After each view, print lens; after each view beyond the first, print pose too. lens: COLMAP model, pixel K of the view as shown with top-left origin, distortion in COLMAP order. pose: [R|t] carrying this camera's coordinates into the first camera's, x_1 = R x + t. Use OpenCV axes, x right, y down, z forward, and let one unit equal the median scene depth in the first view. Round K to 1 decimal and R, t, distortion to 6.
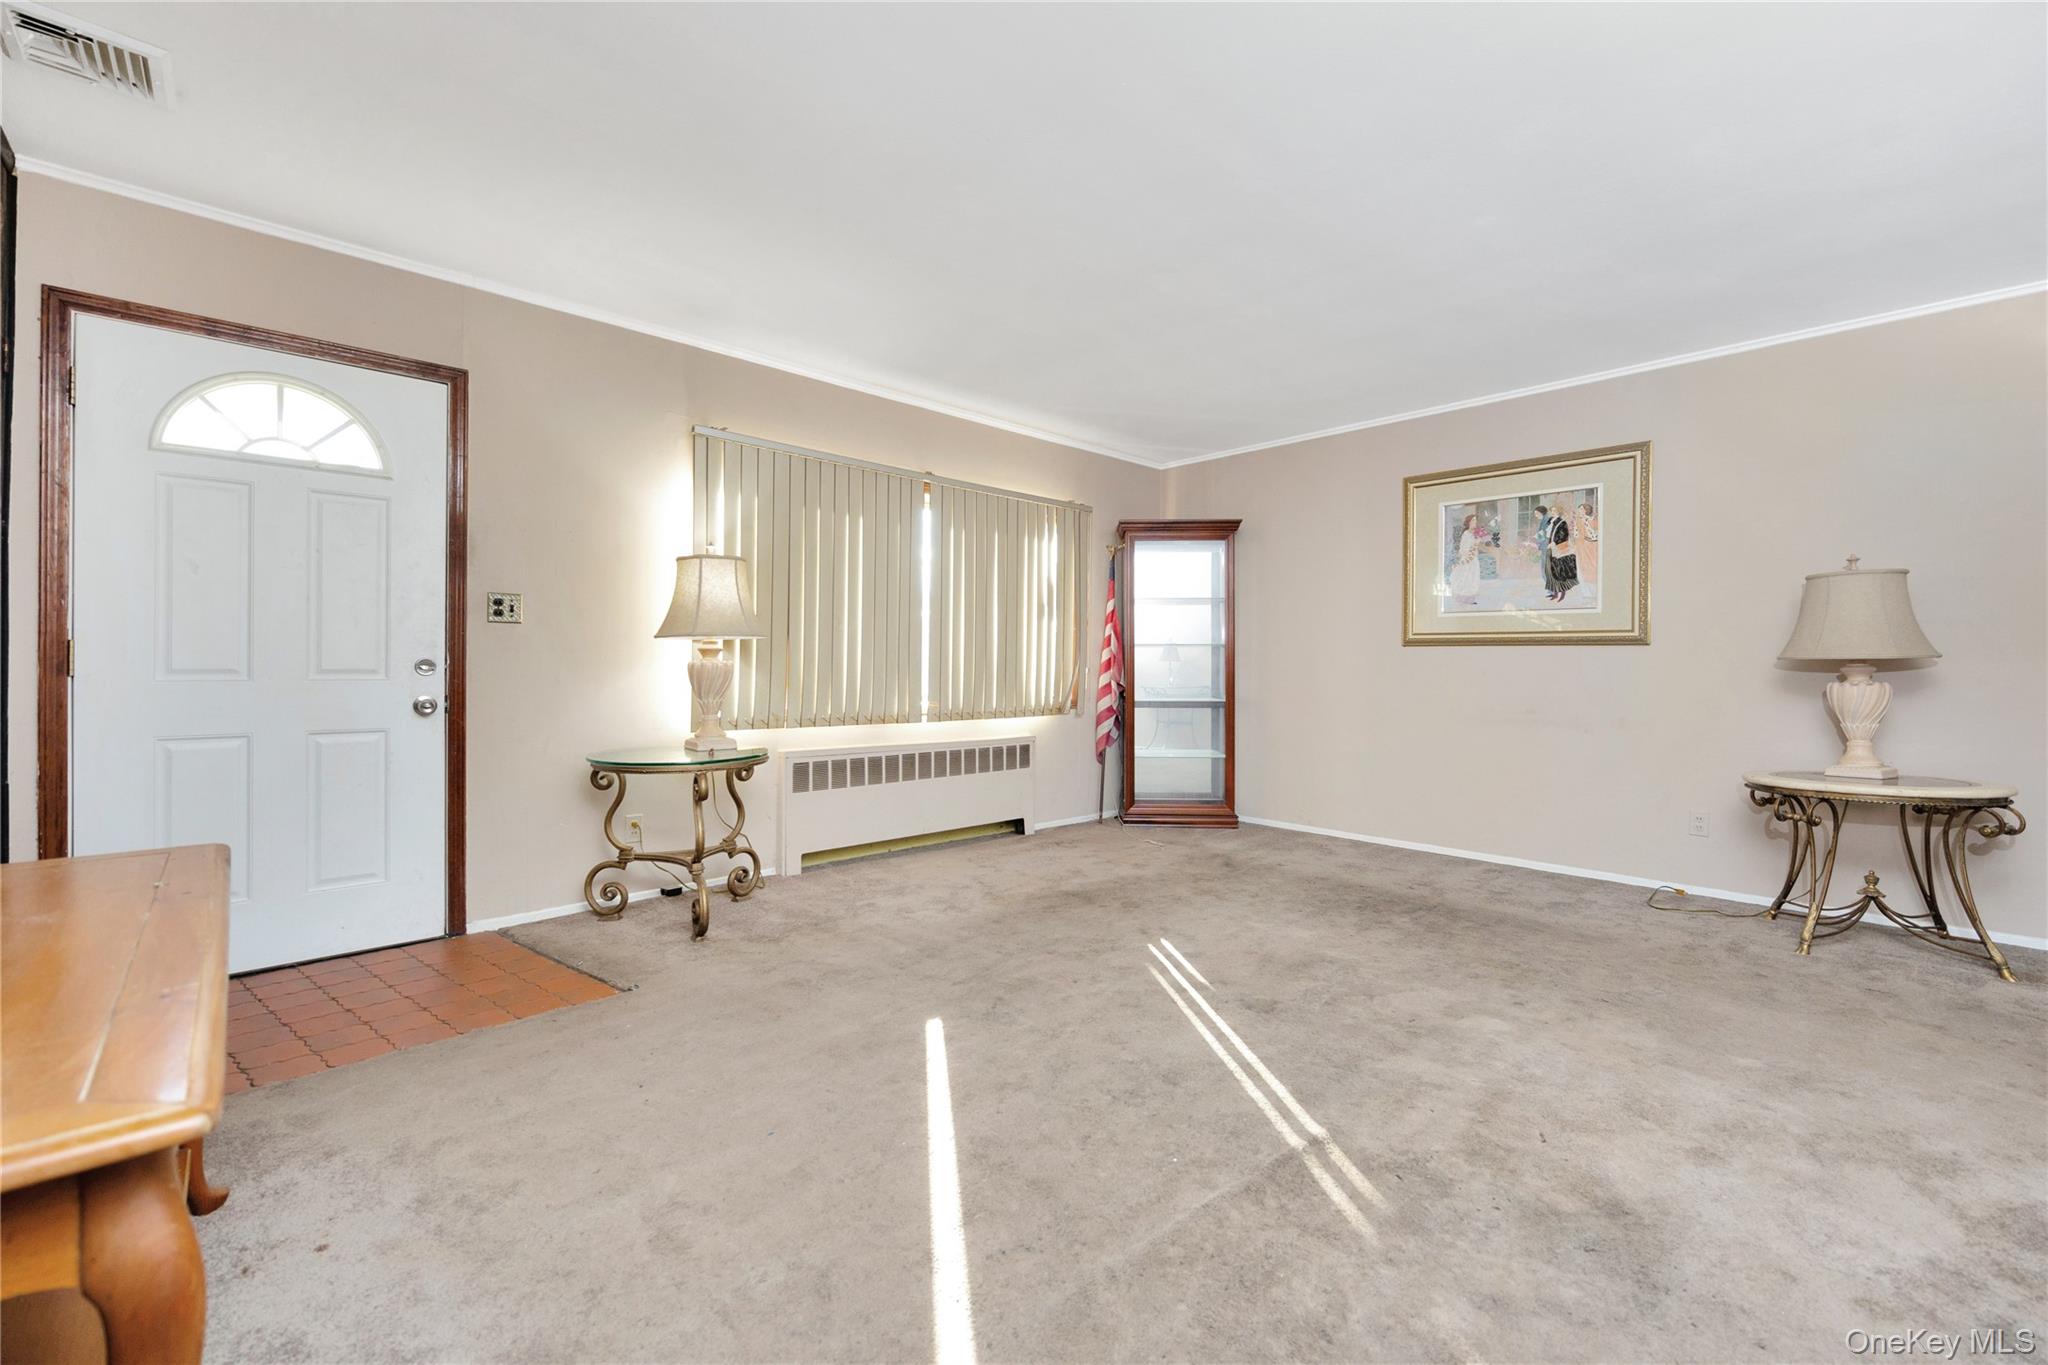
lens RADIAL K [[819.4, 0, 1039.1], [0, 819.4, 670.2], [0, 0, 1]] dist [-0.011053, 0.000394]
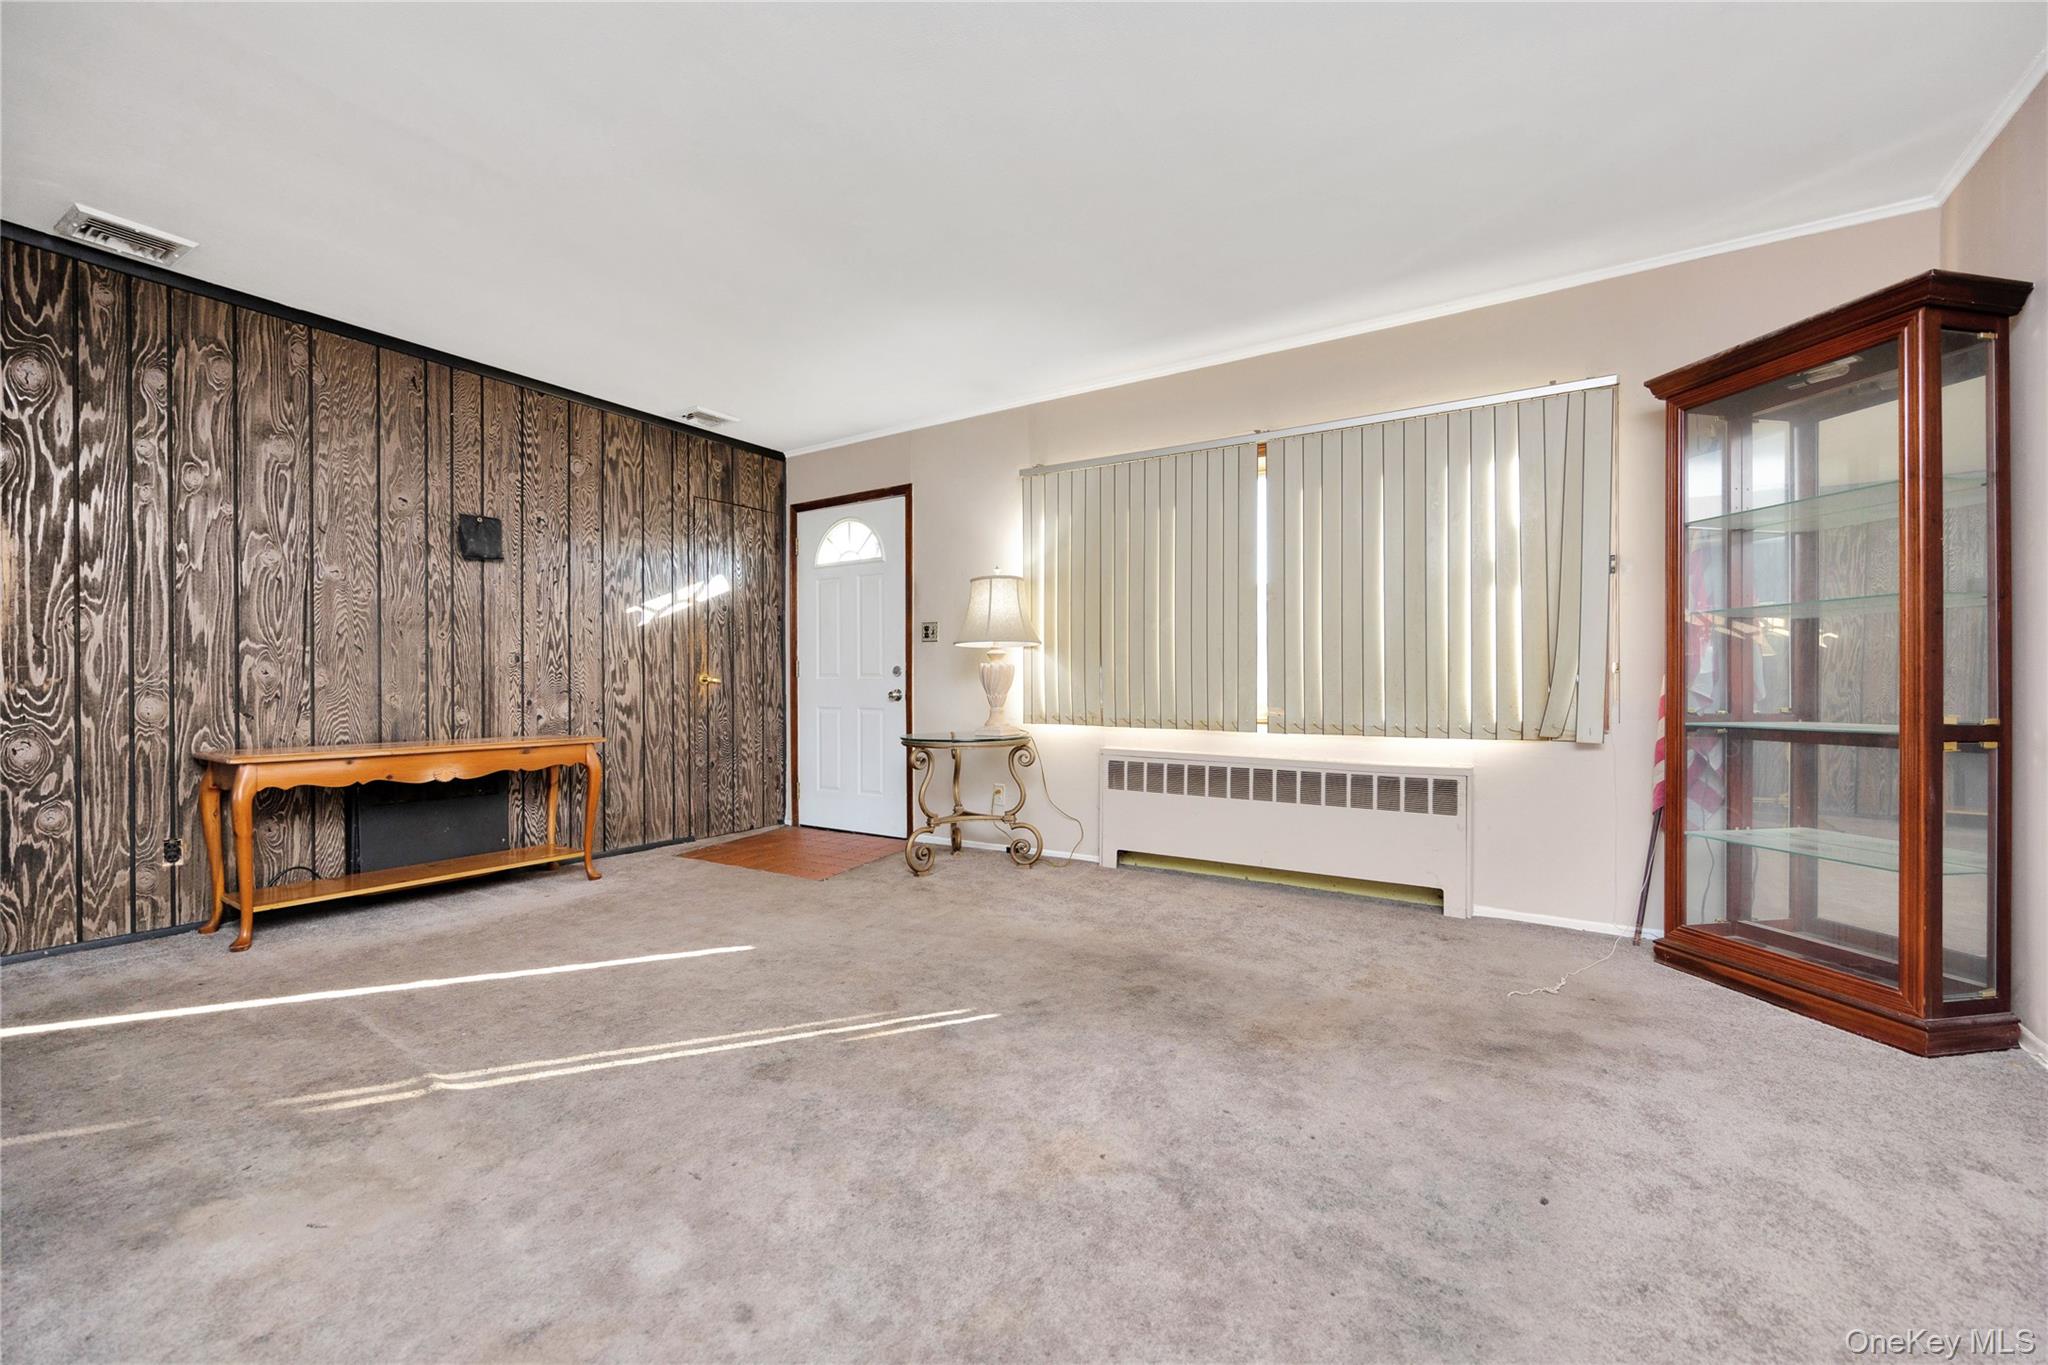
lens RADIAL K [[819.4, 0, 1041.0], [0, 819.4, 672.3], [0, 0, 1]] dist [-0.011053, 0.000394]
pose [[0.253120, -0.016194, -0.967299, 0.657267], [-0.000944, 0.999855, -0.016986, 0.018414], [0.967434, 0.005213, 0.253068, 0.618944]]
